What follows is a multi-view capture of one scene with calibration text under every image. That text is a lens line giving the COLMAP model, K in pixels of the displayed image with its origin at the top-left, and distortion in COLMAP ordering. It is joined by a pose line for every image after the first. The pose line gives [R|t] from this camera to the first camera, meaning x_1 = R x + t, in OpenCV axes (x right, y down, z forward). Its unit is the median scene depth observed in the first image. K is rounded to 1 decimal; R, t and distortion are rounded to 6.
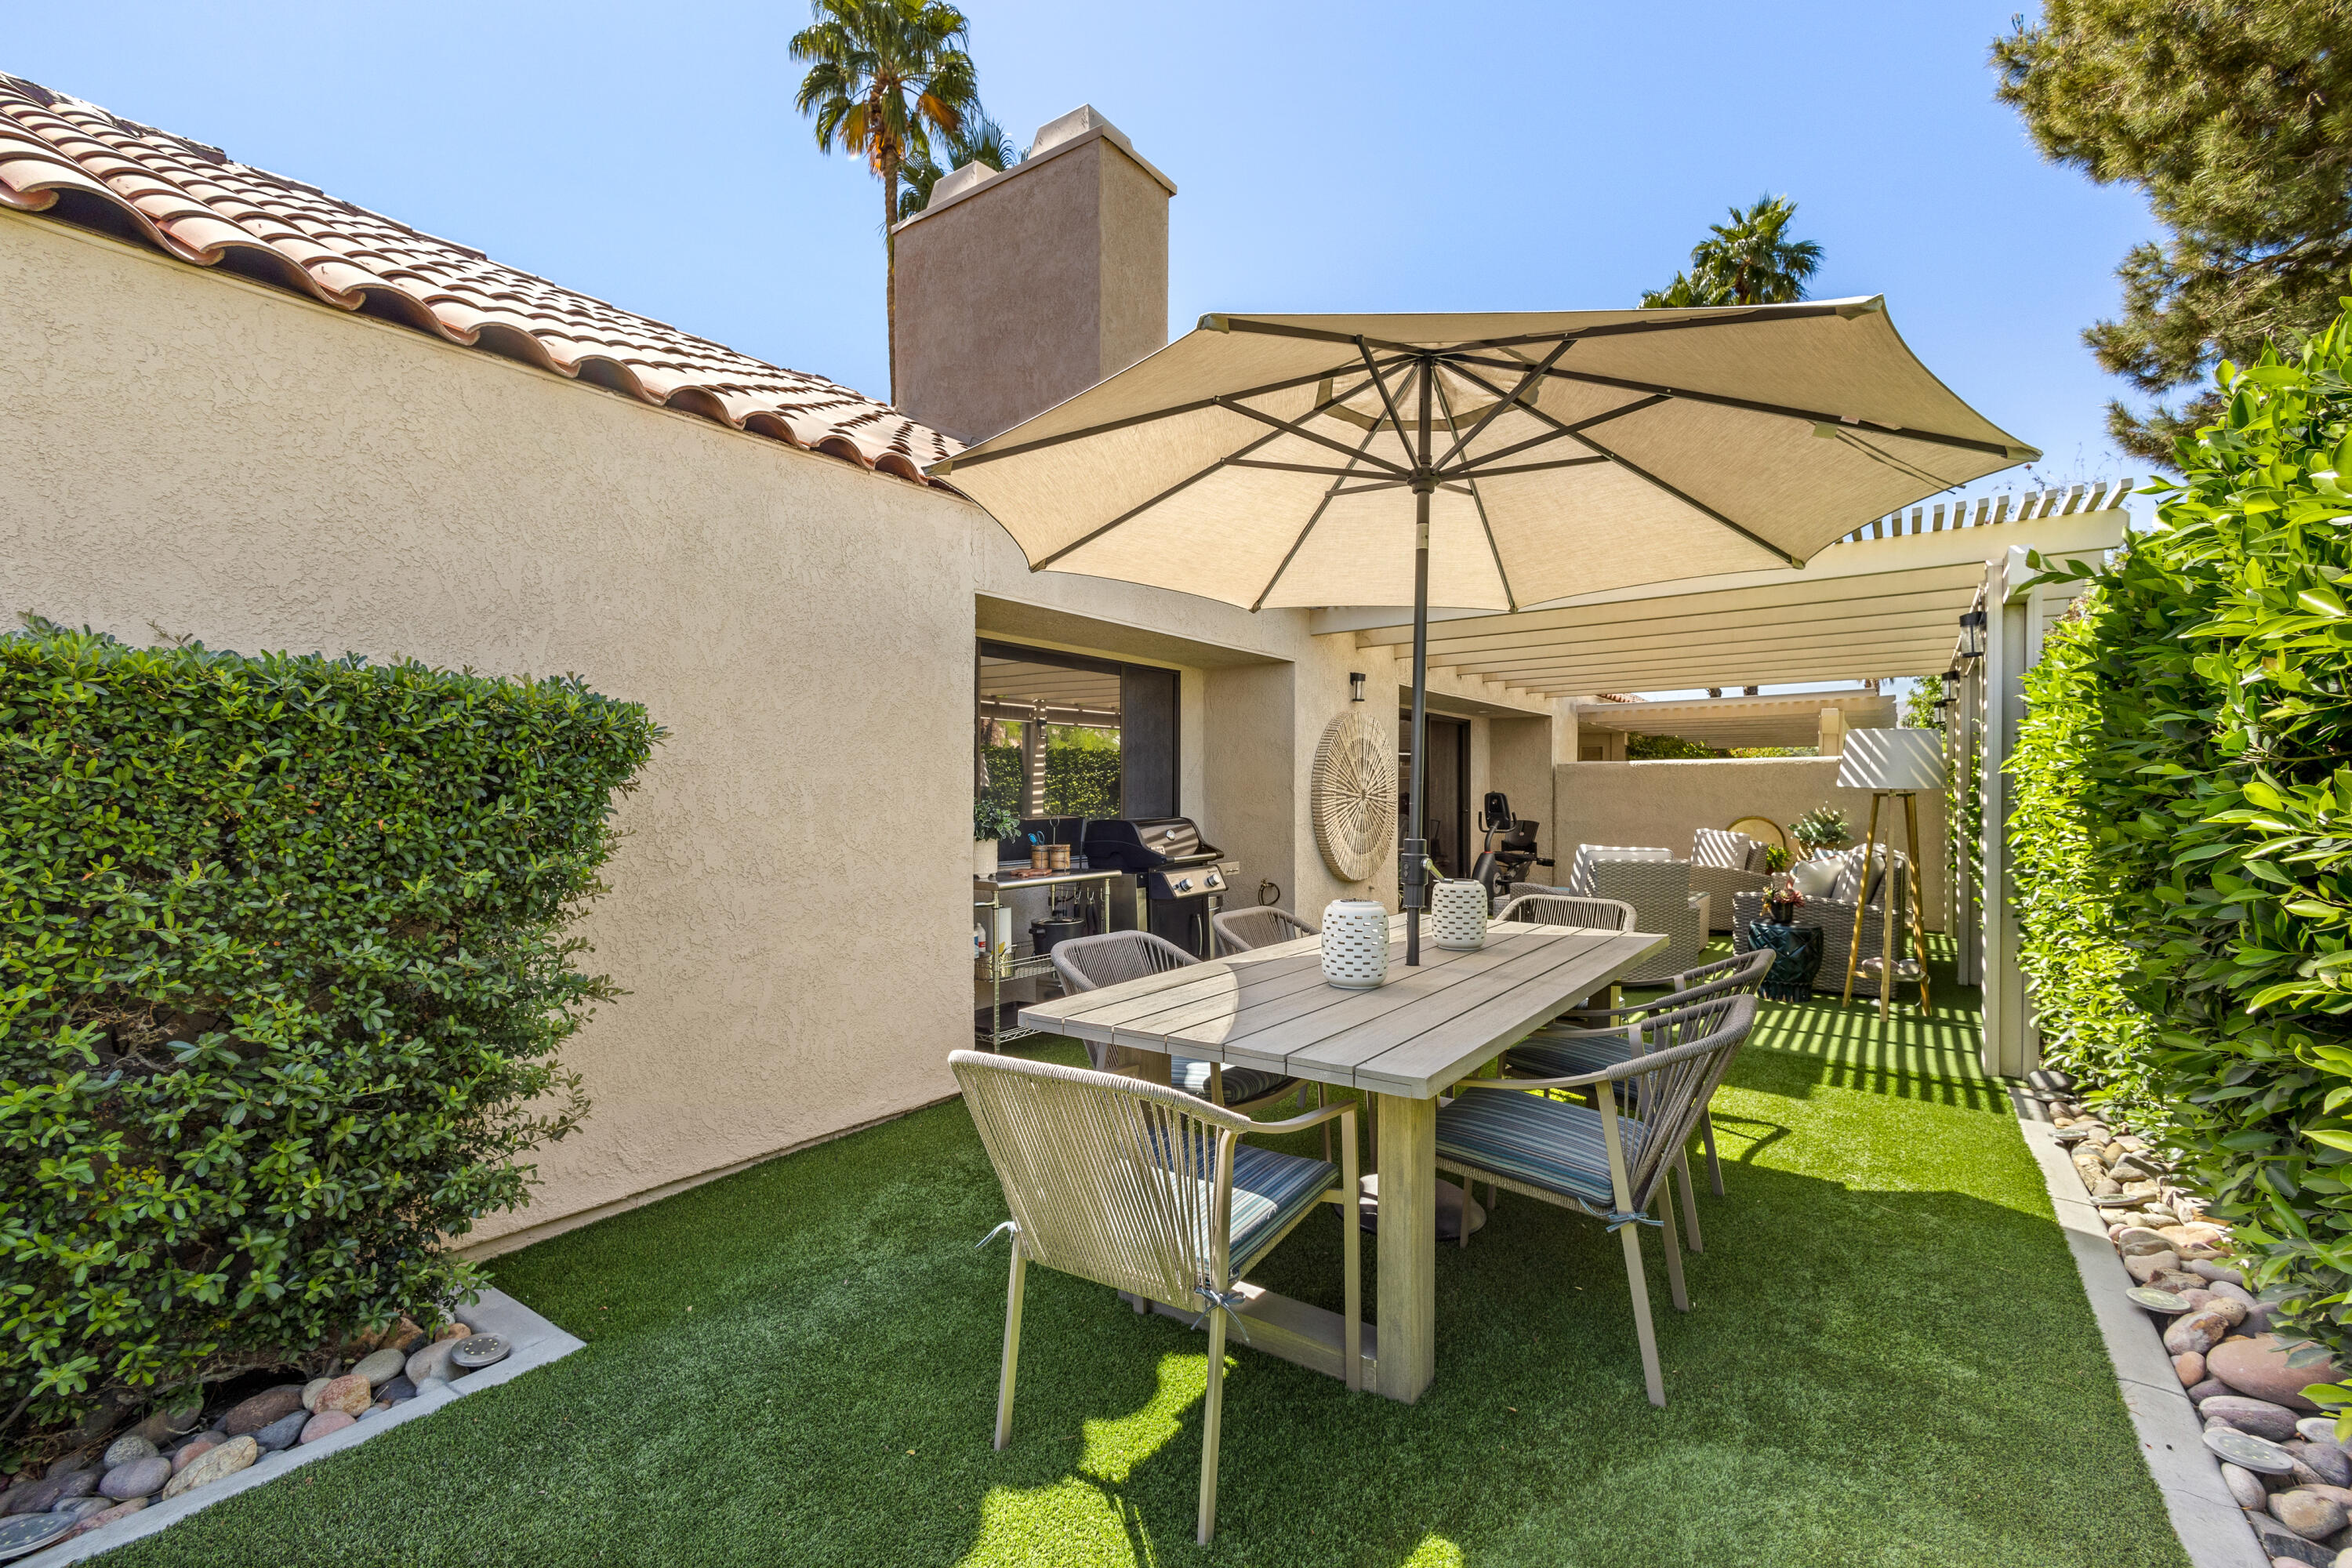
lens RADIAL K [[993.8, 0, 1179.1], [0, 993.8, 775.6], [0, 0, 1]] dist [-0.005568, -0.000113]
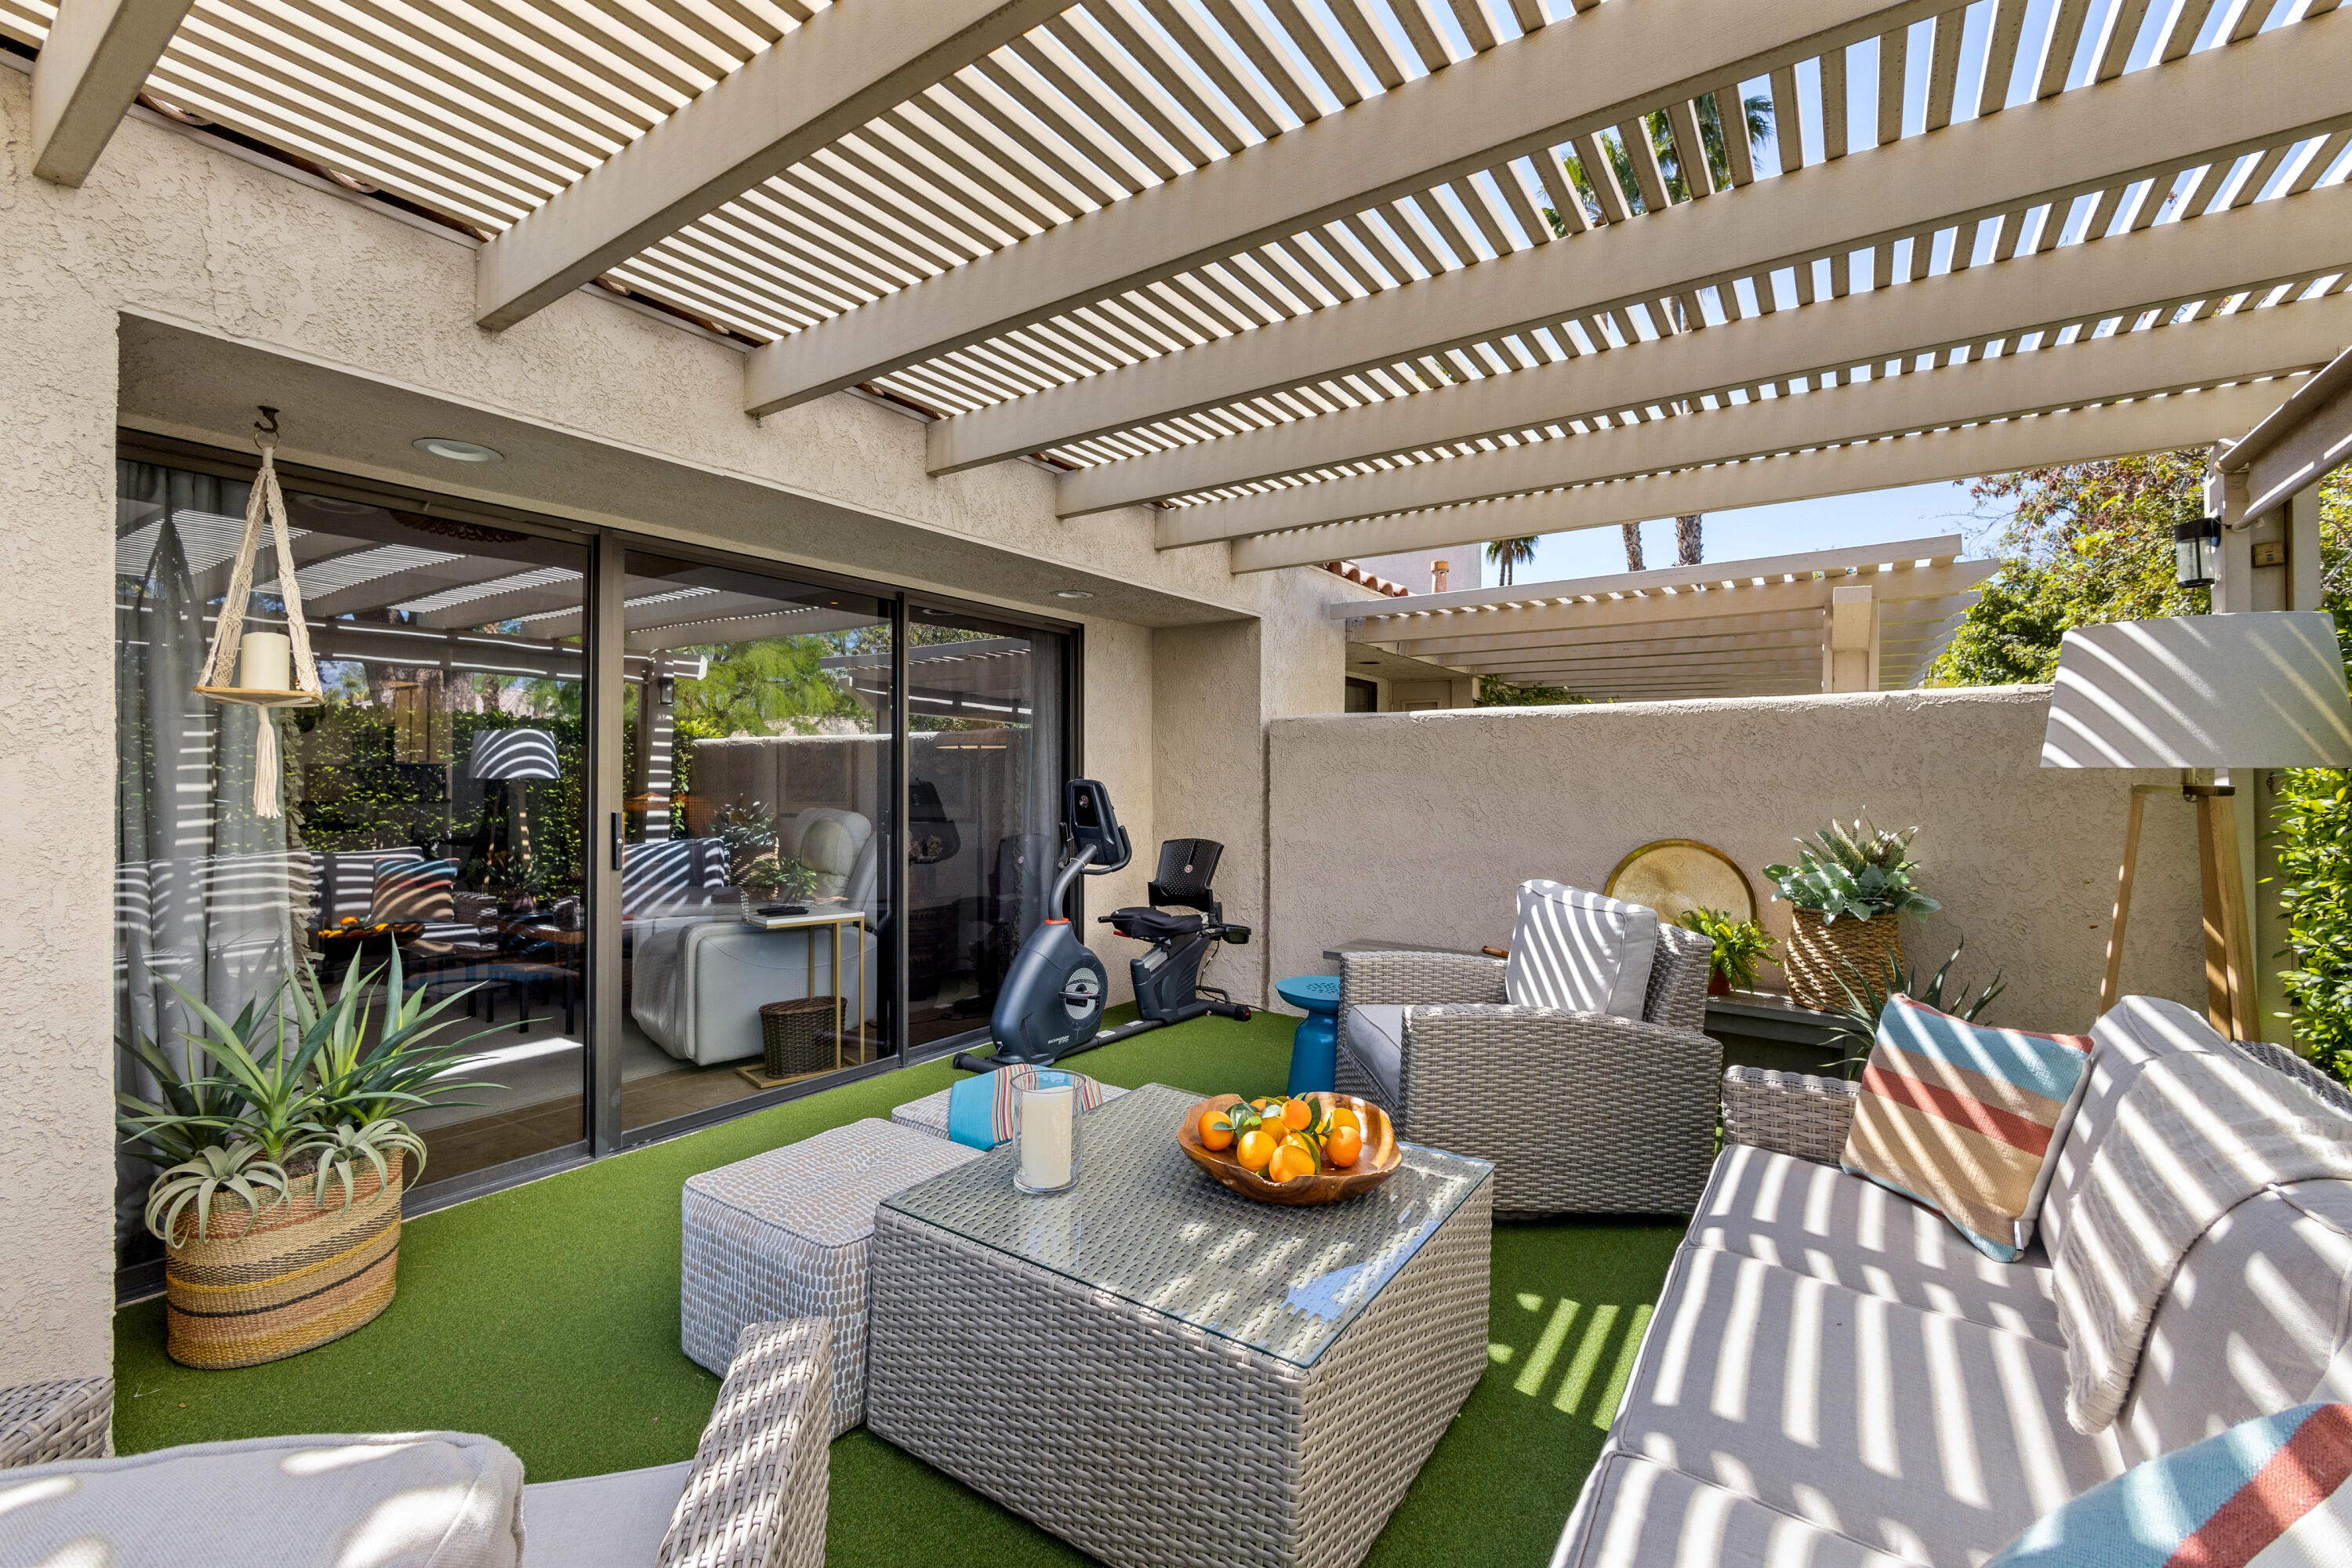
lens RADIAL K [[993.8, 0, 1179.1], [0, 993.8, 775.6], [0, 0, 1]] dist [-0.005568, -0.000113]
pose [[0.999450, -0.000271, 0.033163, 0.330701], [-0.000459, 0.999758, 0.021998, 0.005215], [-0.033161, -0.022001, 0.999208, 0.551841]]
